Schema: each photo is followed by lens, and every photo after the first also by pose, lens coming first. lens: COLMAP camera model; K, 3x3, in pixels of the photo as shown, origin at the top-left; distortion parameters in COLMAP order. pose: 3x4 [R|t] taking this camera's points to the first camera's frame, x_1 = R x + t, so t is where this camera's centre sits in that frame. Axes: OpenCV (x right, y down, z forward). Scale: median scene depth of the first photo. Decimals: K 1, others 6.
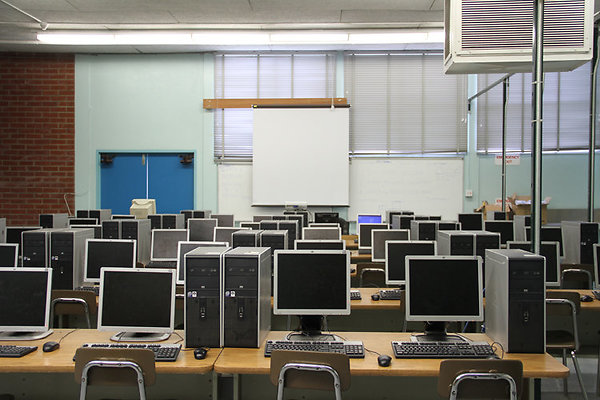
lens RADIAL K [[516.4, 0, 300.0], [0, 516.4, 200.0], [0, 0, 1]] dist [0.001958, 0.002714]
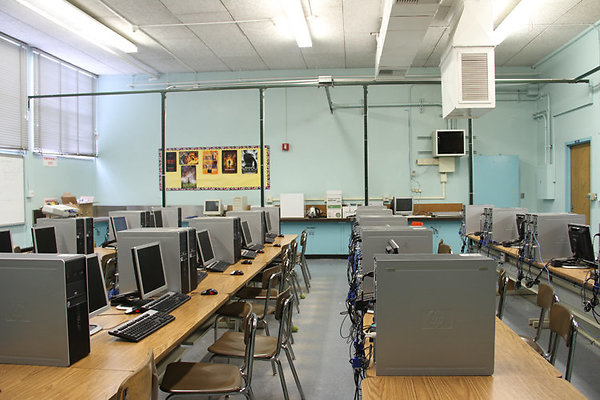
lens RADIAL K [[516.4, 0, 300.0], [0, 516.4, 200.0], [0, 0, 1]] dist [0.001958, 0.002714]
pose [[0.050119, -0.018311, 0.998575, -0.616904], [0.032643, 0.999328, 0.016687, -0.000566], [-0.998210, 0.031760, 0.050683, 0.449261]]
